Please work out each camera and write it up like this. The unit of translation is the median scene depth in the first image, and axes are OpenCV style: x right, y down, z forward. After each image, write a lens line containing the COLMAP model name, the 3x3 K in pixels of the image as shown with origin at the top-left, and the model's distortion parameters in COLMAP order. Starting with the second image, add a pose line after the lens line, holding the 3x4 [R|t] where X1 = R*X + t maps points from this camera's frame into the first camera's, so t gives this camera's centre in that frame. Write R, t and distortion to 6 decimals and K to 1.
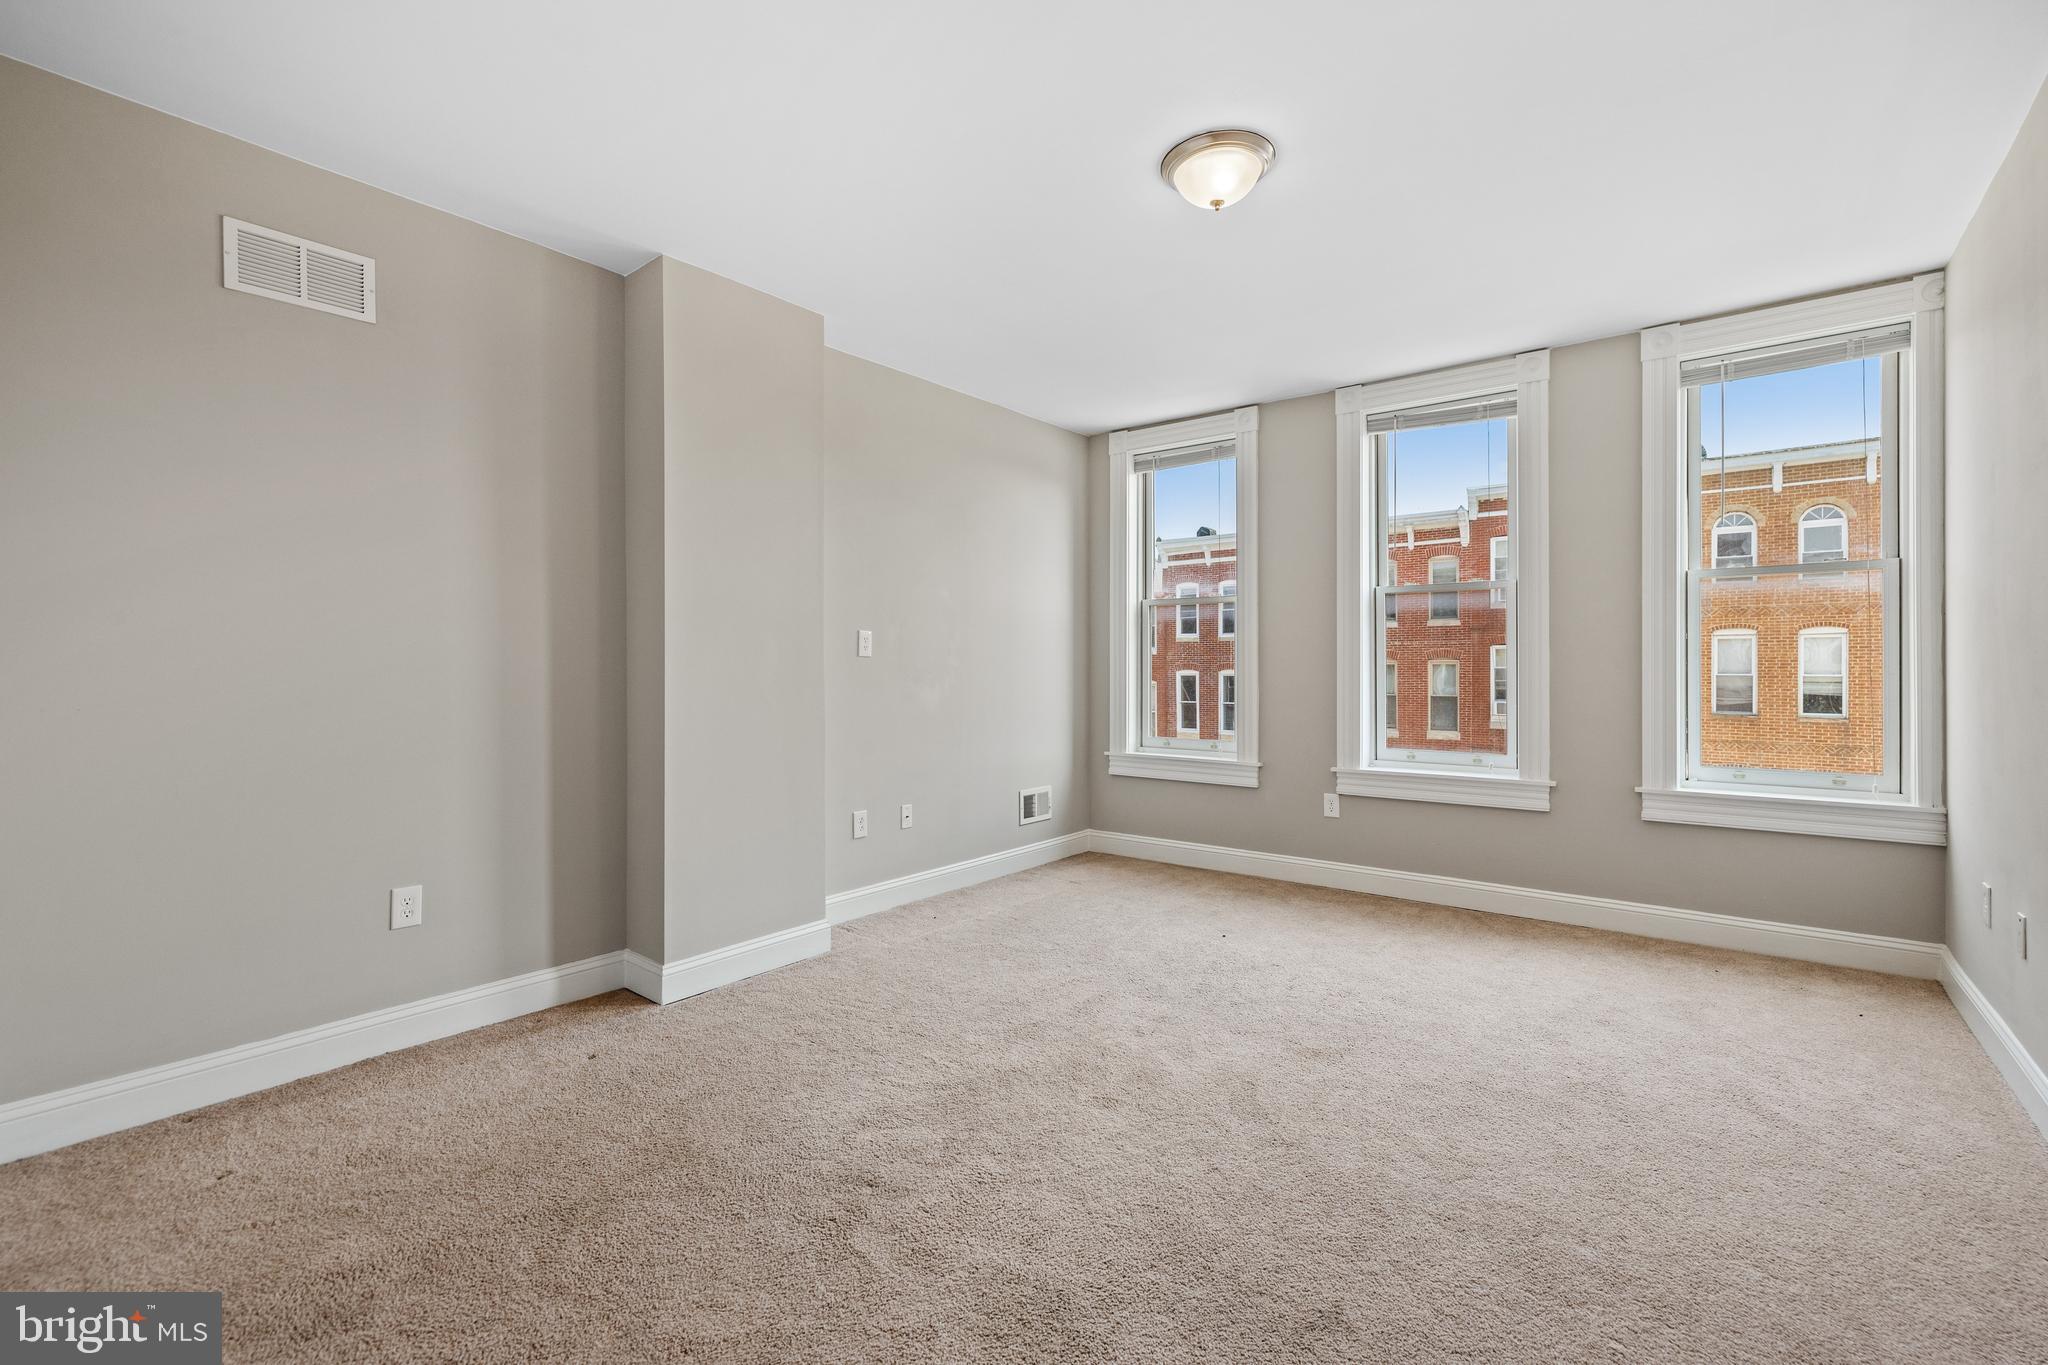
lens RADIAL K [[868.5, 0, 1009.0], [0, 868.5, 669.0], [0, 0, 1]] dist [0.007416, 0.000826]
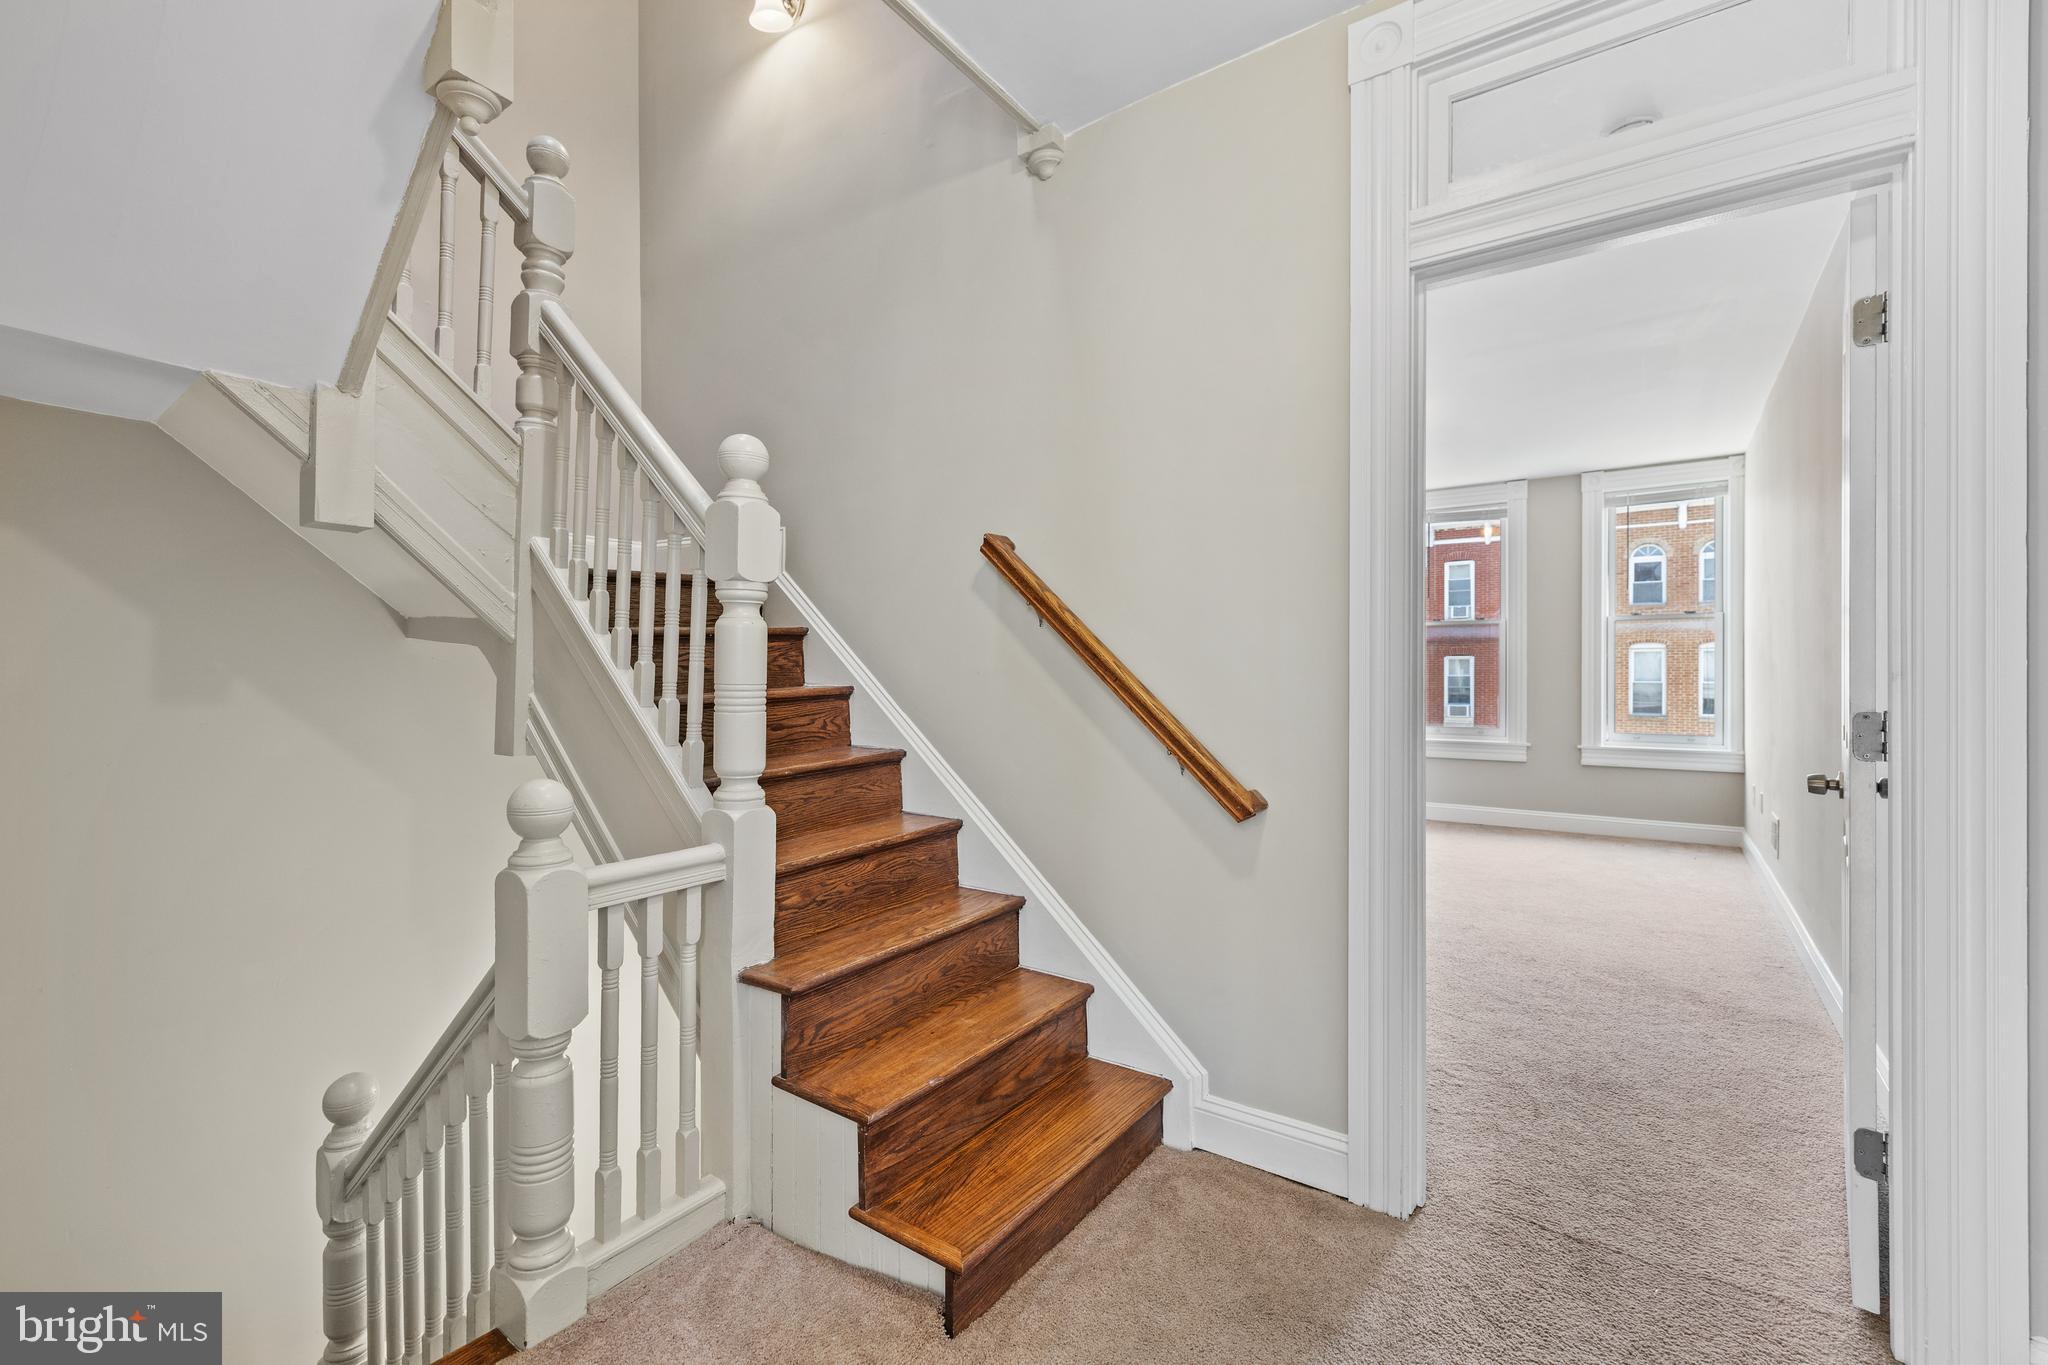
lens RADIAL K [[868.5, 0, 1004.4], [0, 868.5, 679.3], [0, 0, 1]] dist [0.007416, 0.000826]
pose [[0.998559, 0.001599, 0.053643, -0.109052], [-0.001745, 0.999995, 0.002660, 0.001511], [-0.053638, -0.002750, 0.998557, -0.141542]]
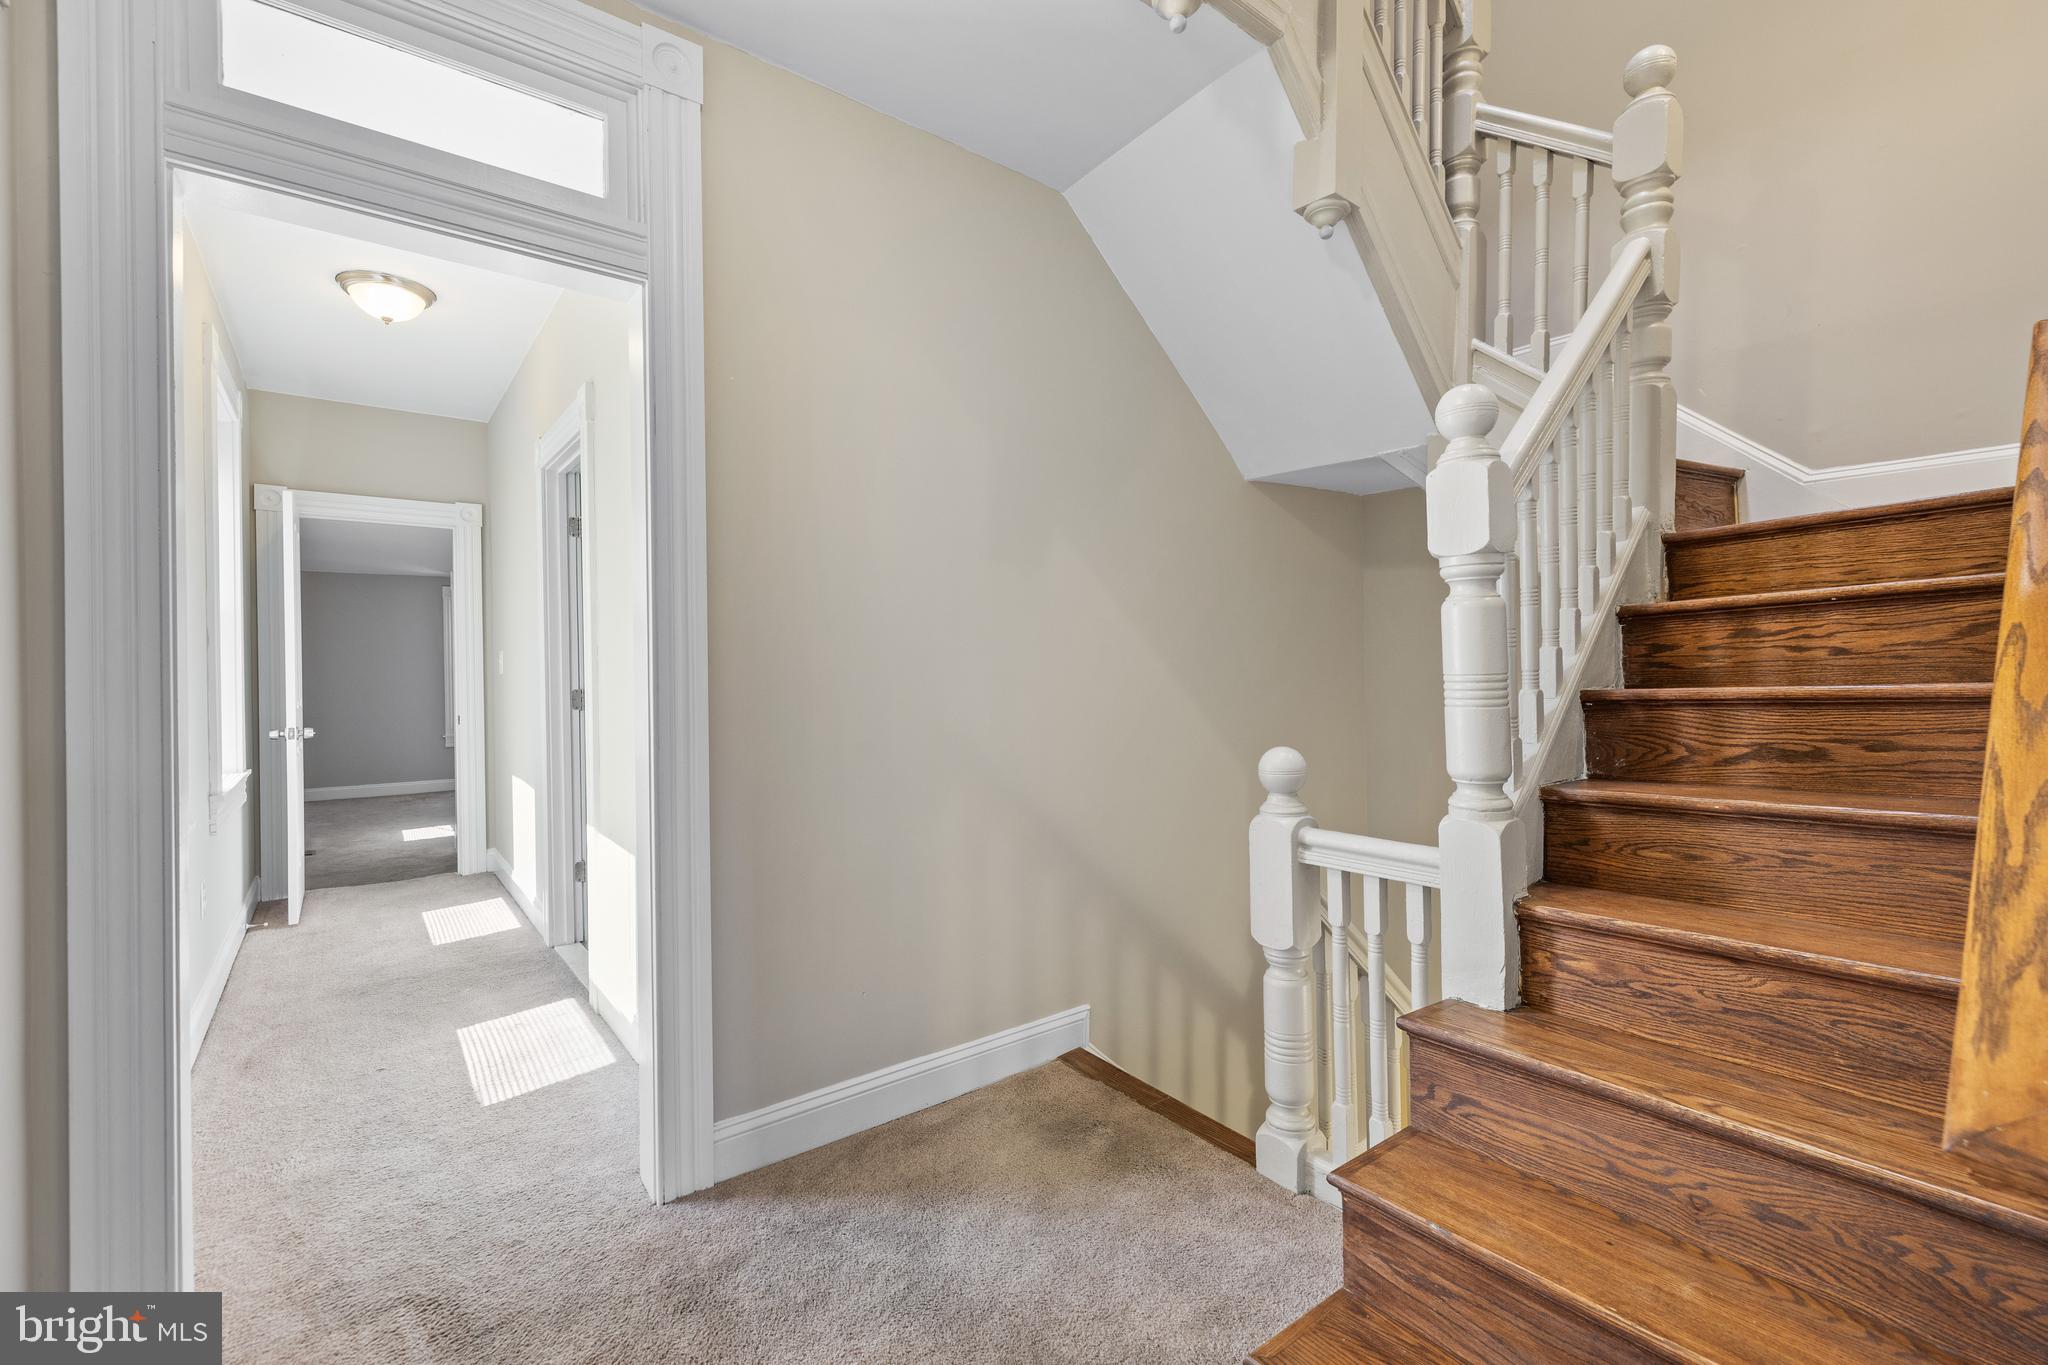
lens RADIAL K [[868.5, 0, 1022.9], [0, 868.5, 677.8], [0, 0, 1]] dist [0.007416, 0.000826]
pose [[-0.233348, 0.009117, -0.972350, 0.275522], [0.010055, 0.999925, 0.006963, 0.002322], [0.972341, -0.008153, -0.233423, 0.290089]]
